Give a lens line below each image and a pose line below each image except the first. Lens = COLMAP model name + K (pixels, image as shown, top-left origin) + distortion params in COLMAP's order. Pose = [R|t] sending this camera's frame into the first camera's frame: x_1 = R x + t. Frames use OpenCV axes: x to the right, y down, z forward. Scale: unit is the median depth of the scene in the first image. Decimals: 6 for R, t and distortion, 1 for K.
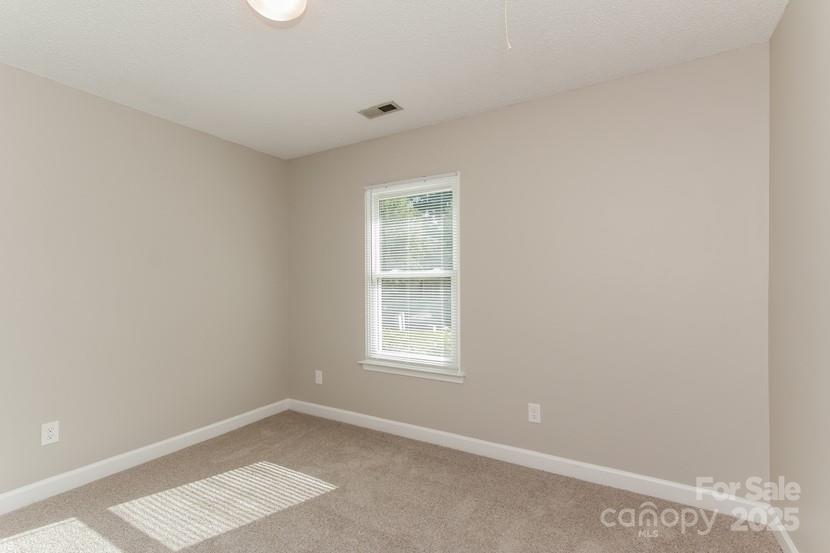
lens RADIAL K [[396.6, 0, 413.8], [0, 396.6, 286.7], [0, 0, 1]] dist [0.003147, 0.000216]
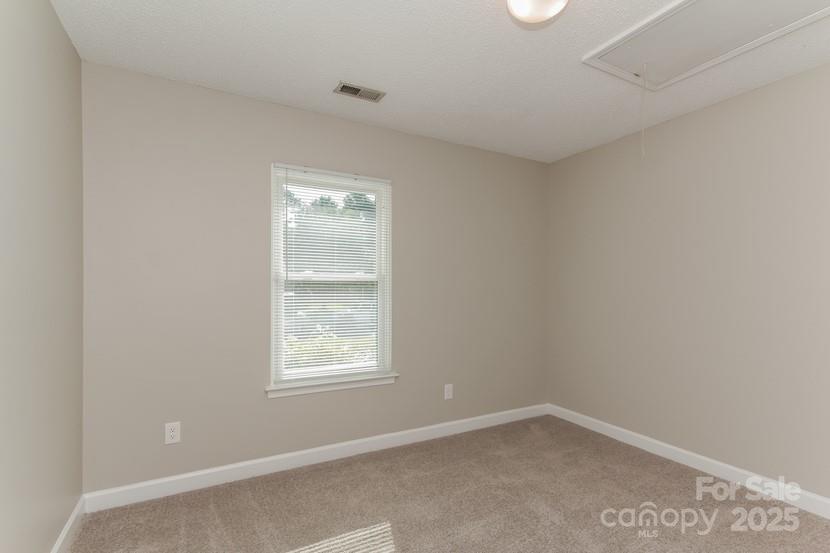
lens RADIAL K [[386.5, 0, 413.3], [0, 386.5, 287.0], [0, 0, 1]] dist [0.000836, -0.000055]
pose [[0.513062, 0.005669, 0.858333, -0.639289], [0.000420, 0.999976, -0.006856, -0.002364], [-0.858351, 0.003878, 0.513048, 0.379904]]
